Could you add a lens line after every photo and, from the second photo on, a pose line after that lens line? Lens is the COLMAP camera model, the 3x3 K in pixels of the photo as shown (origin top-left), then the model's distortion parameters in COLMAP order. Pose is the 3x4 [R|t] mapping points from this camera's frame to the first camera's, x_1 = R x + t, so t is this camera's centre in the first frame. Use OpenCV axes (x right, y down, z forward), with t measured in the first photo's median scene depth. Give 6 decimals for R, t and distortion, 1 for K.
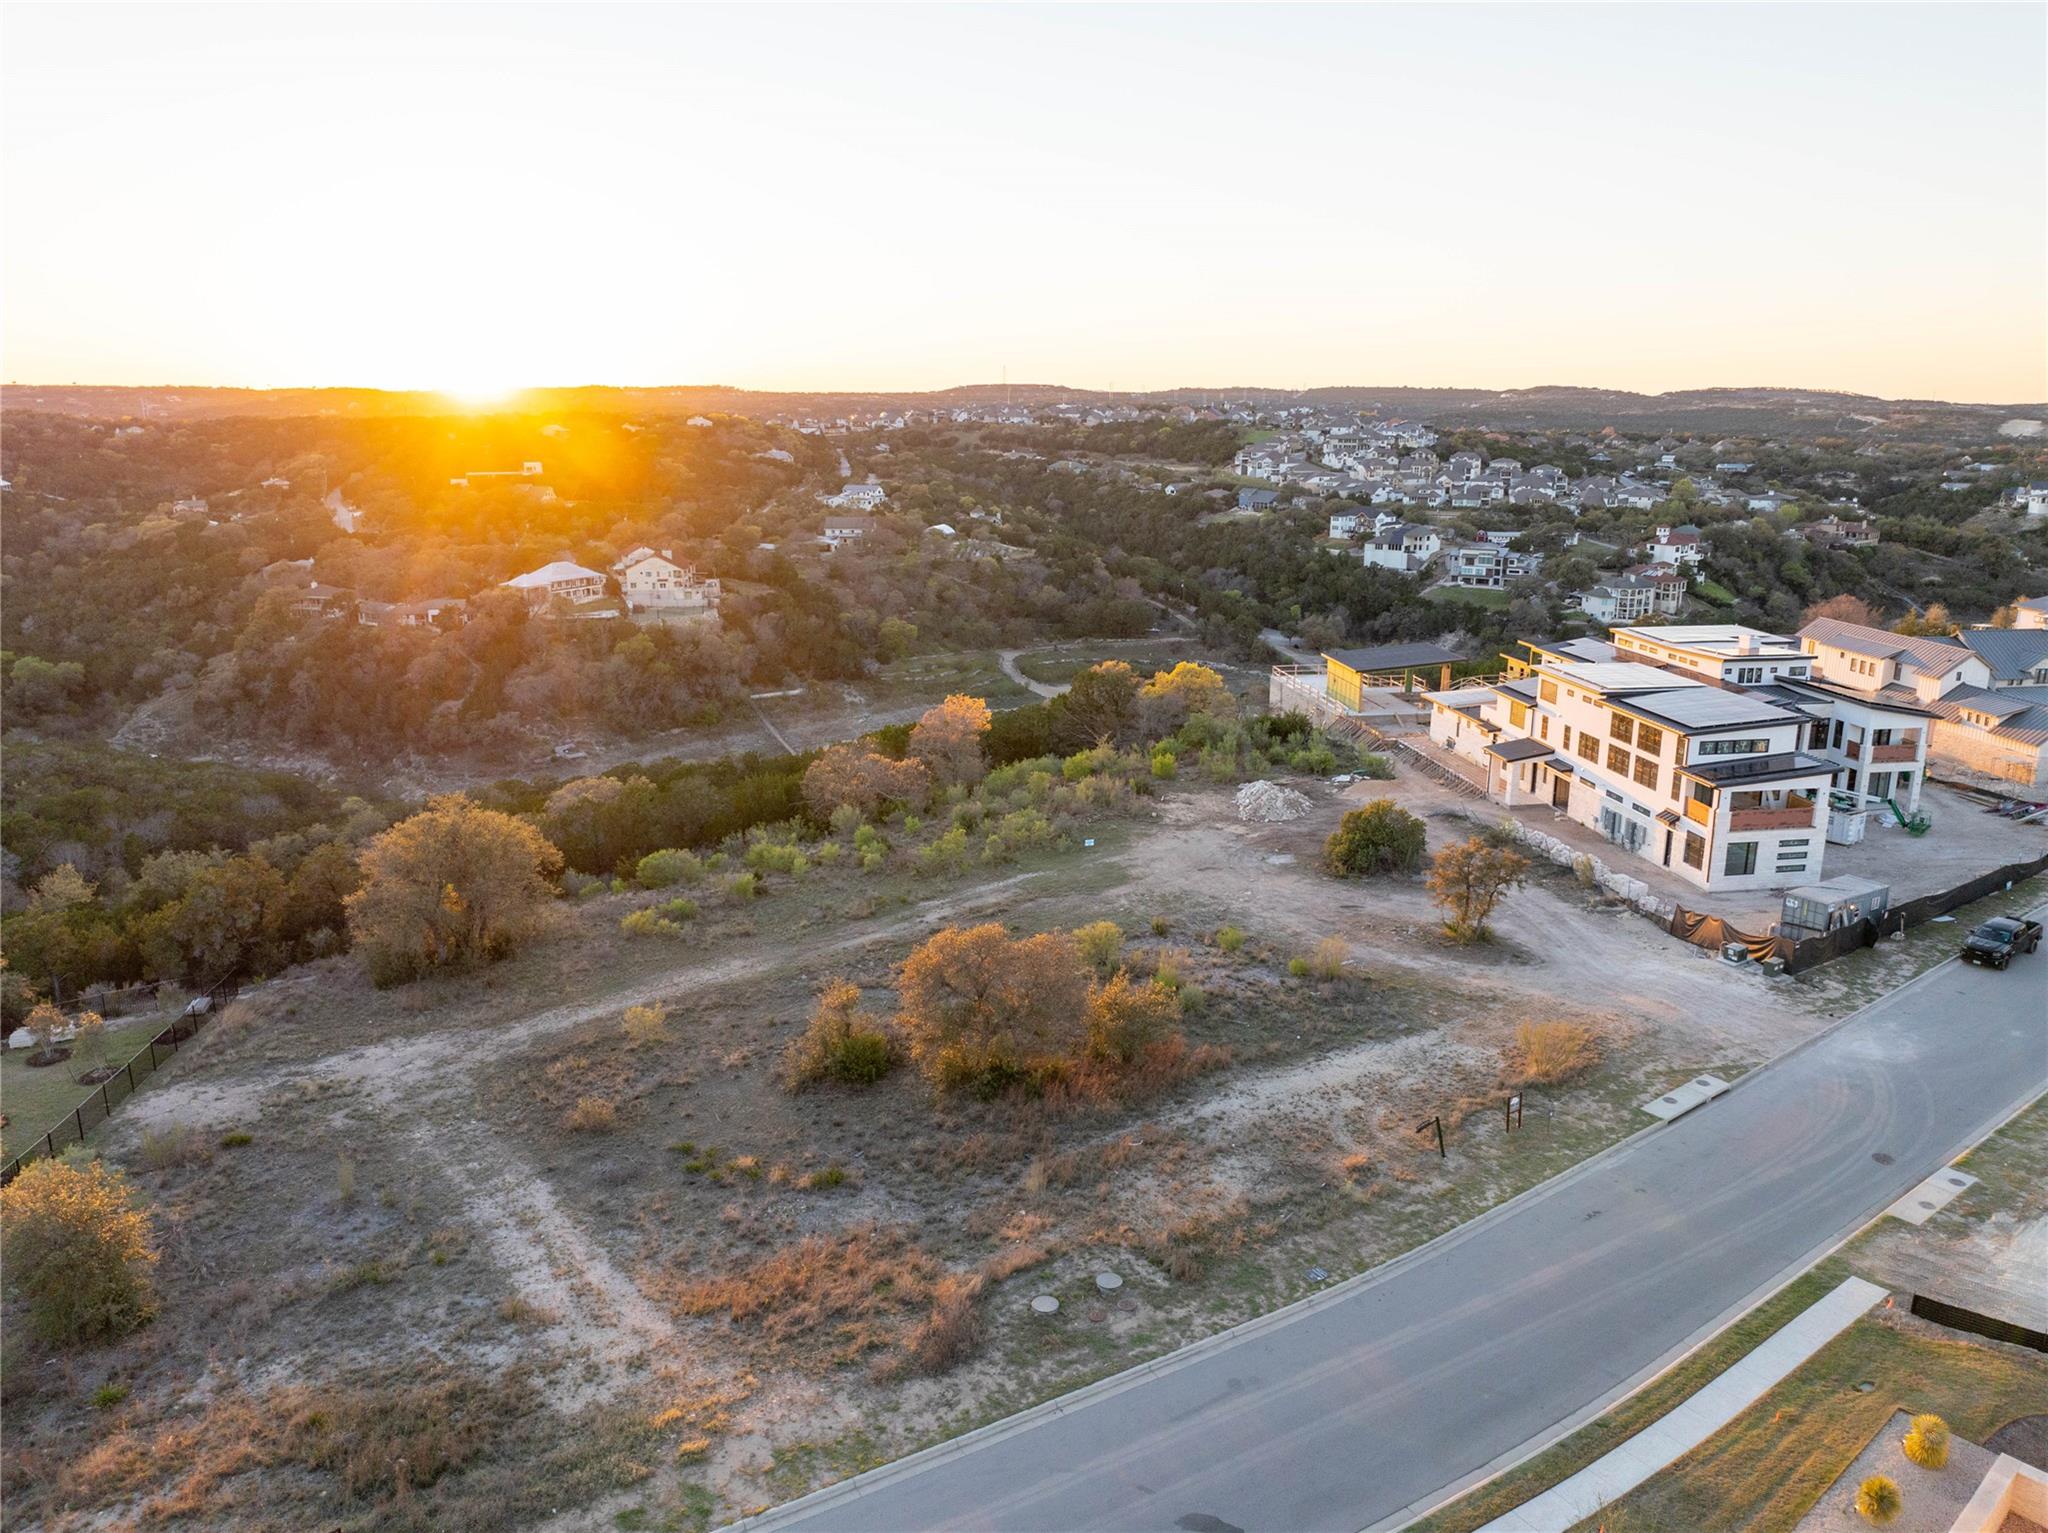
lens RADIAL K [[1436.1, 0, 1028.6], [0, 1436.1, 772.4], [0, 0, 1]] dist [-0.036007, -0.005038]
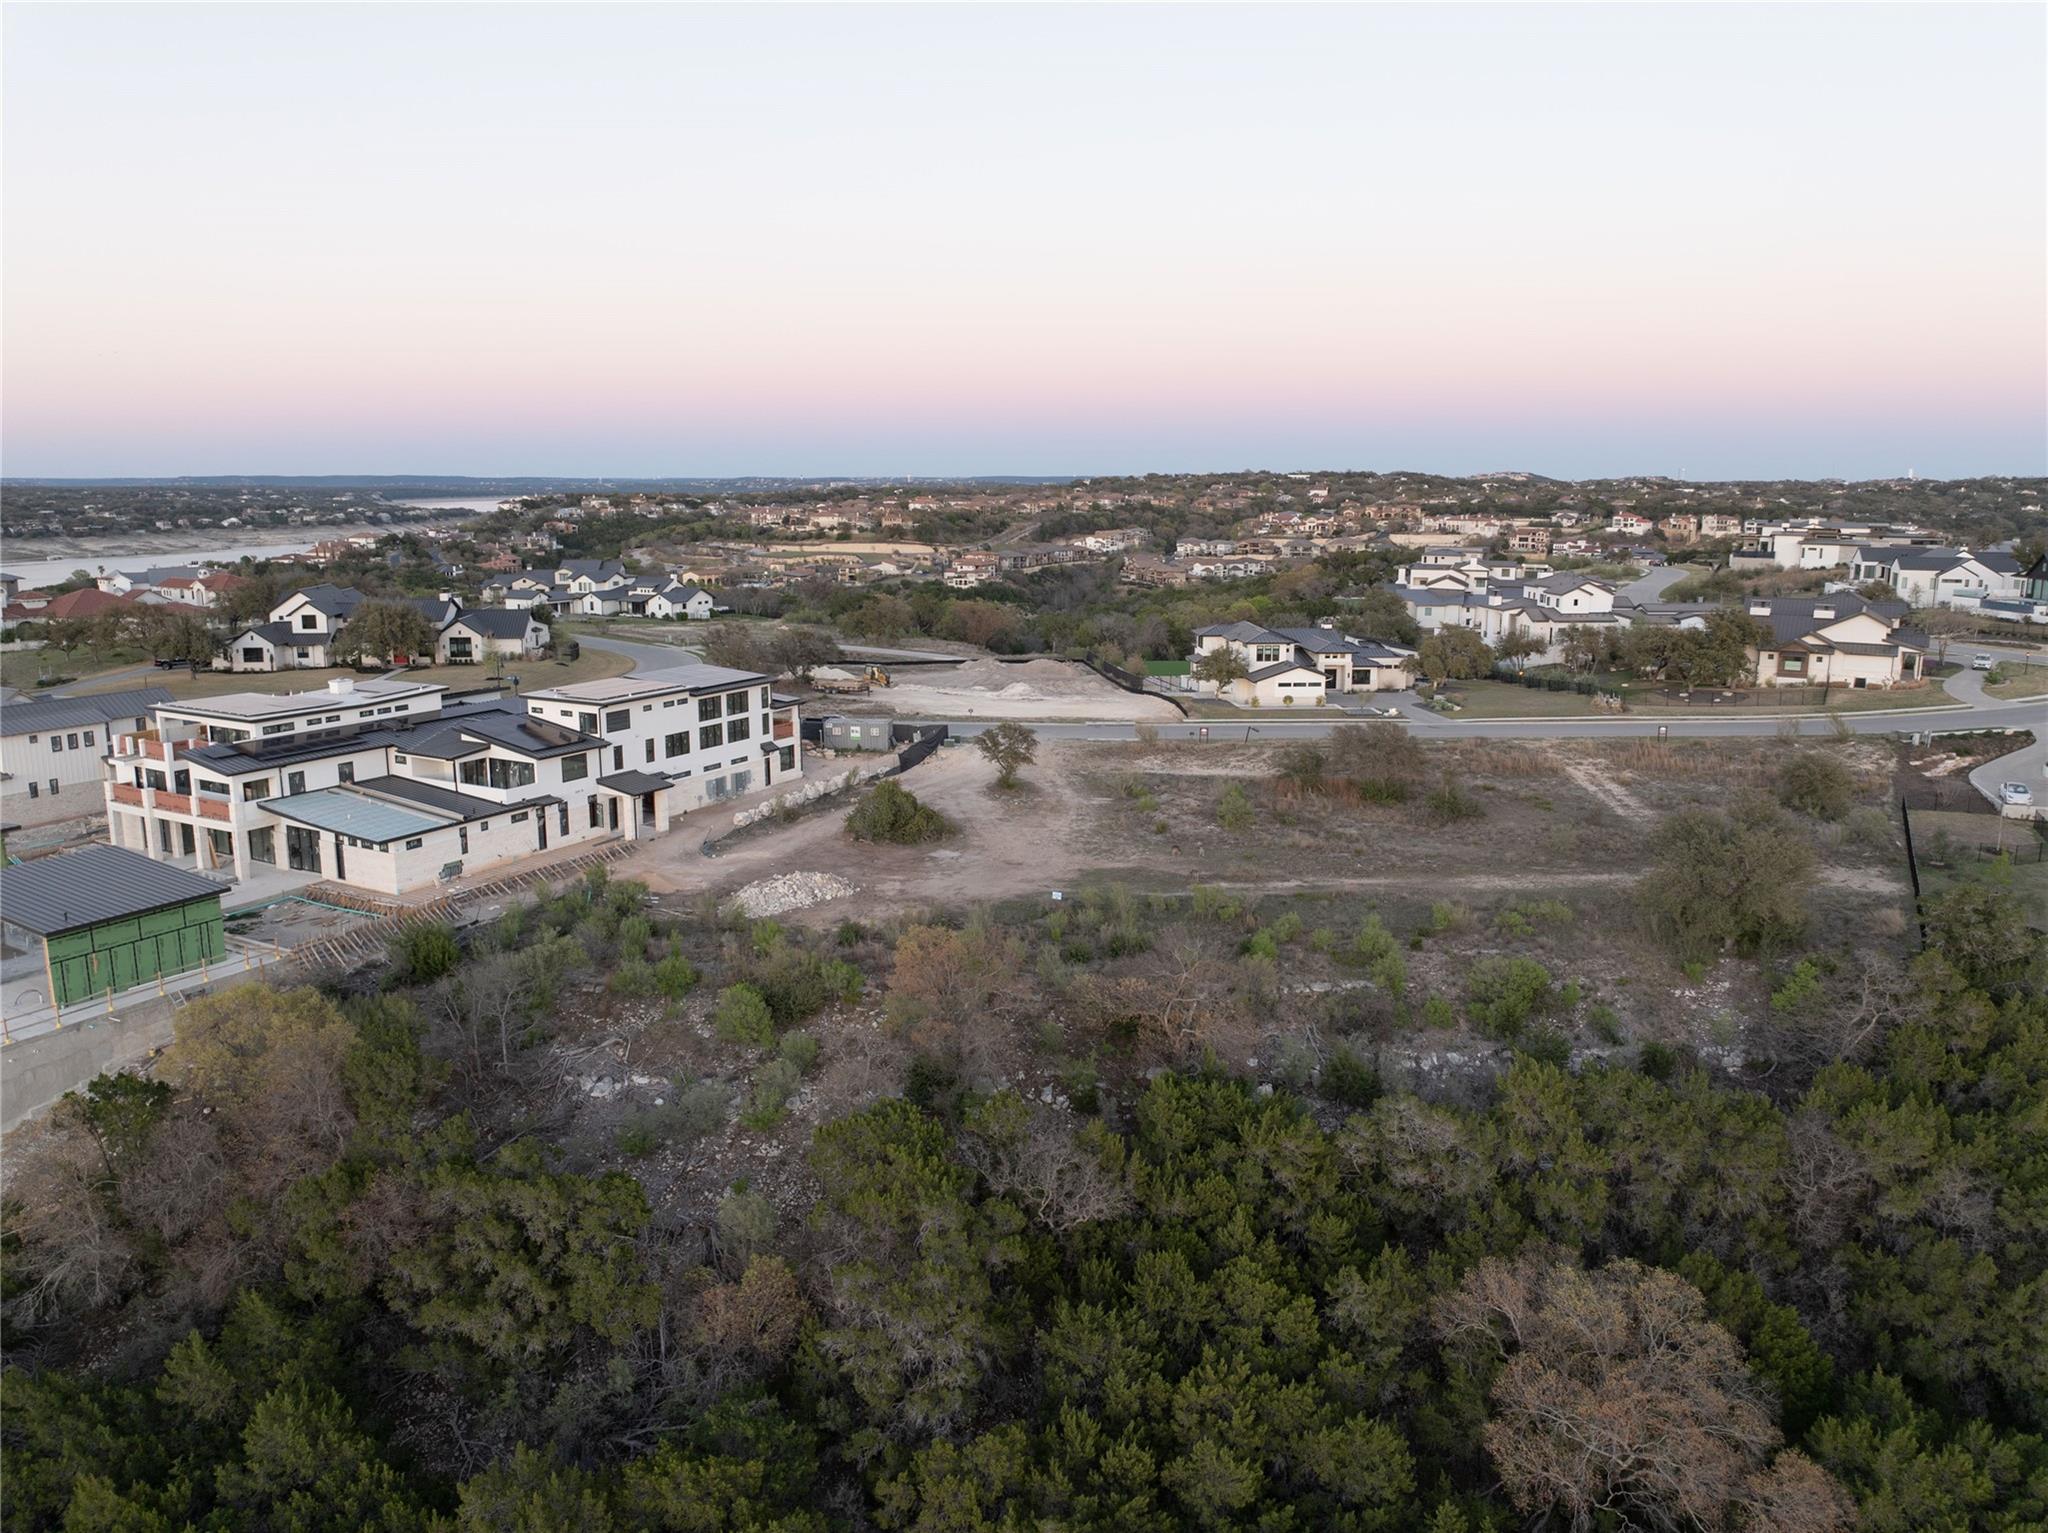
lens RADIAL K [[1438.3, 0, 1028.7], [0, 1438.3, 766.7], [0, 0, 1]] dist [-0.019379, -0.029853]
pose [[-0.799609, -0.118395, 0.588734, -0.120265], [0.148625, 0.910856, 0.385034, -0.097047], [-0.581839, 0.395377, -0.710732, 0.407747]]
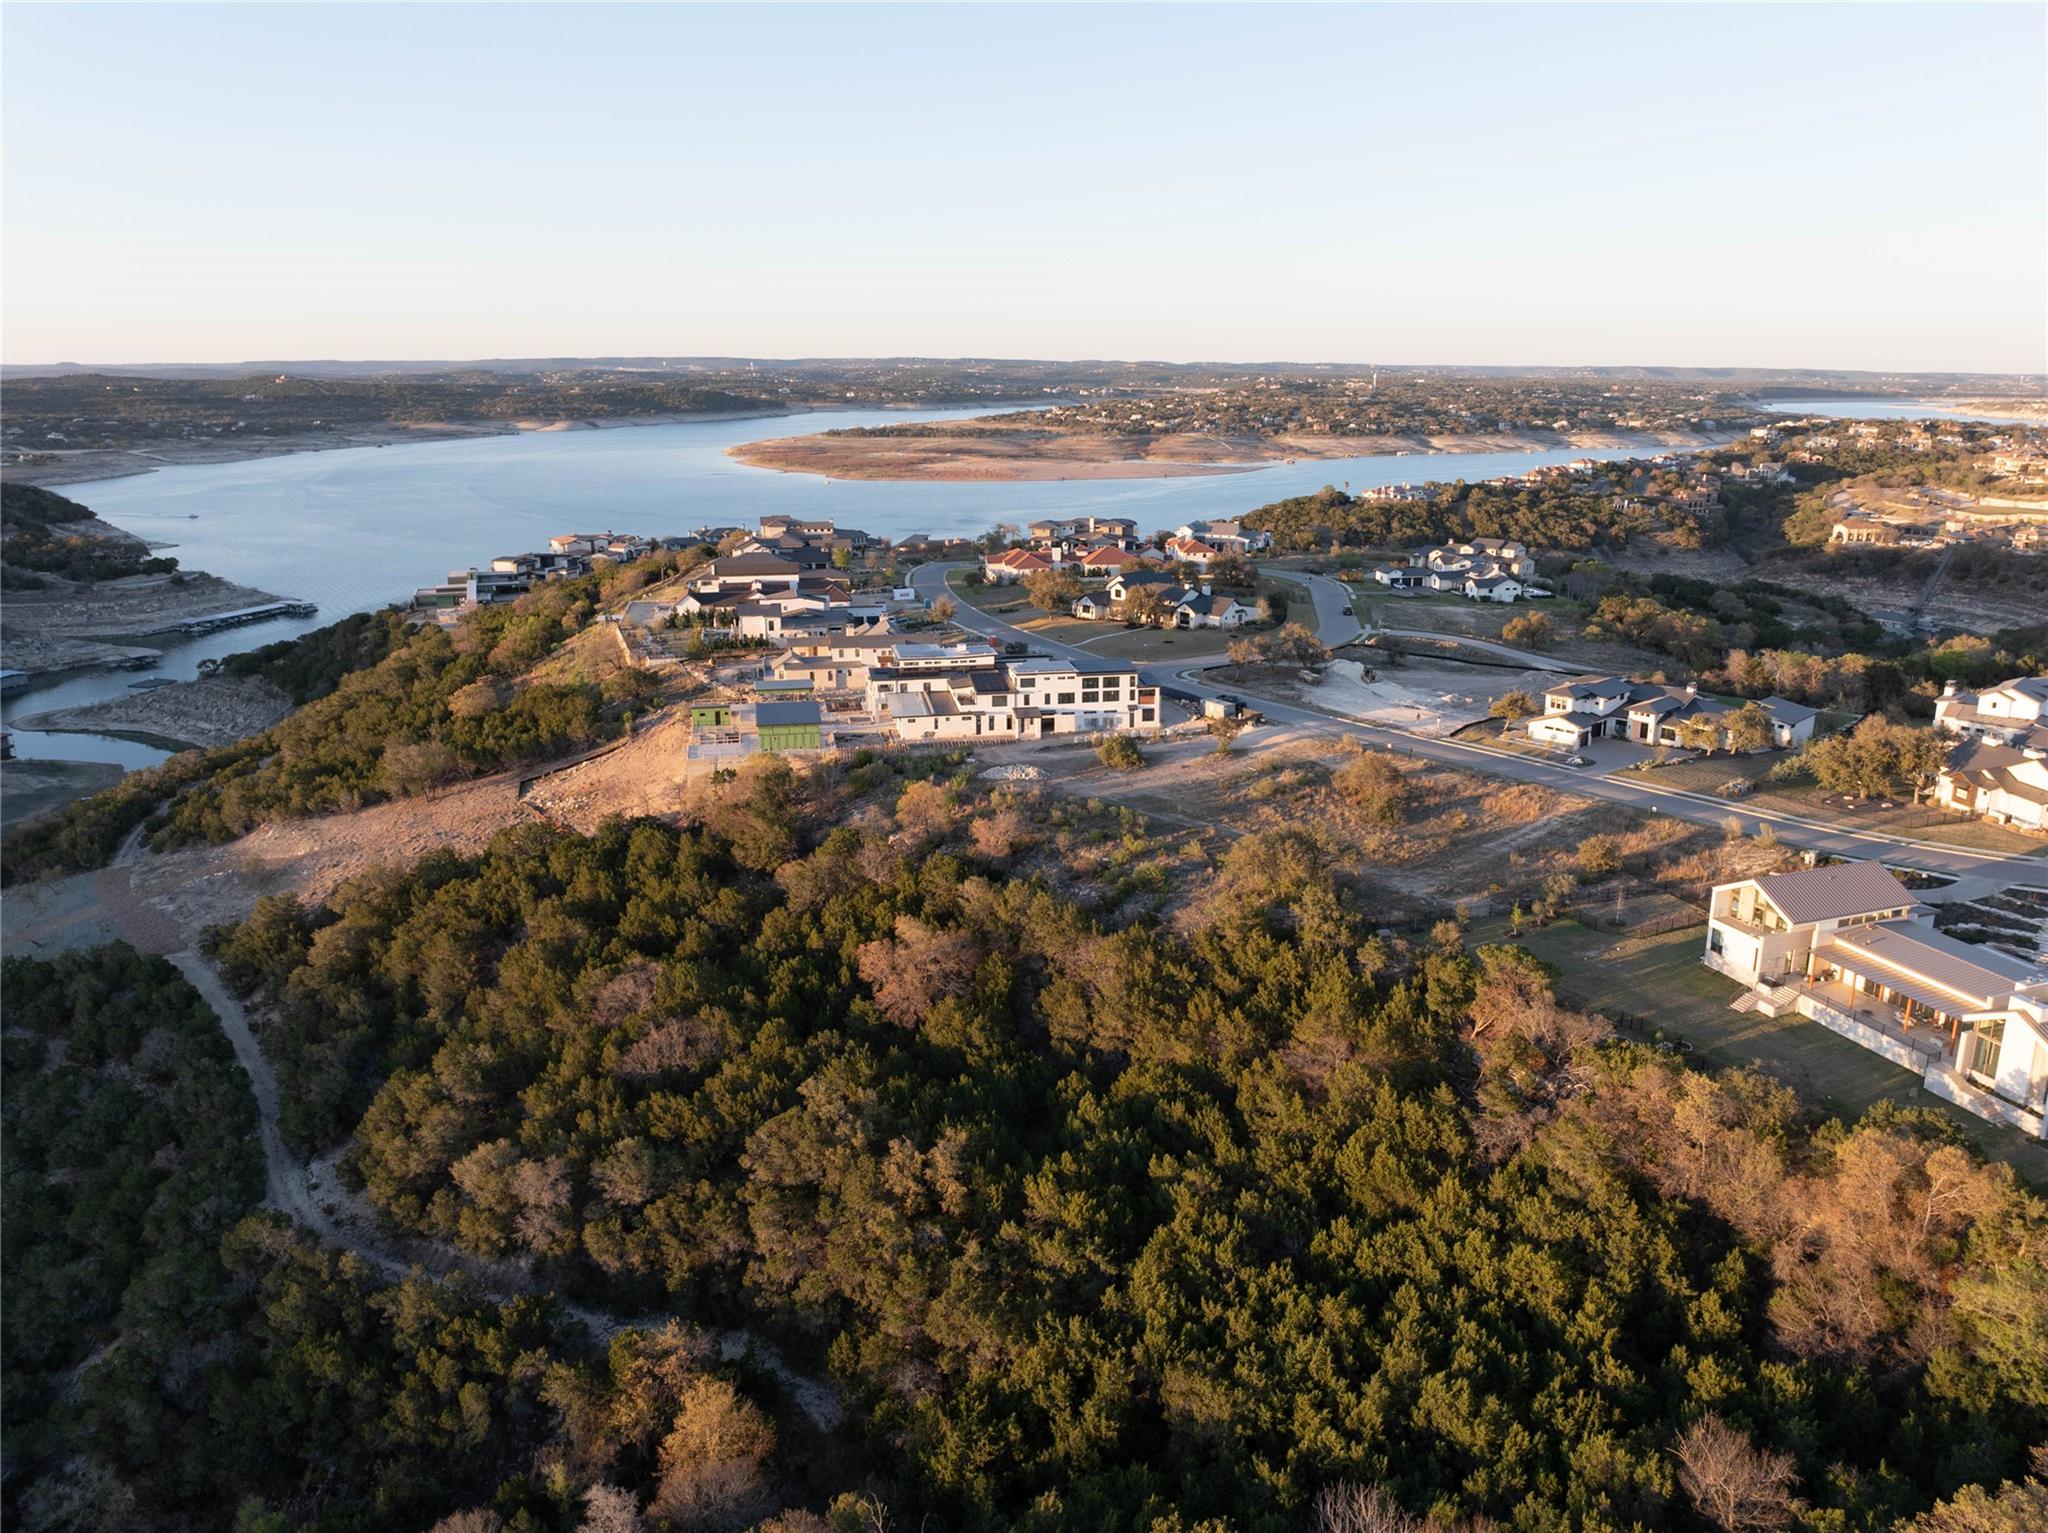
lens RADIAL K [[1476.5, 0, 1059.0], [0, 1476.5, 734.4], [0, 0, 1]] dist [-0.036571, -0.001184]
pose [[-0.063185, -0.240779, 0.968521, -0.466708], [0.247231, 0.936435, 0.248931, -0.135942], [-0.966894, 0.255177, 0.000359, 0.254768]]
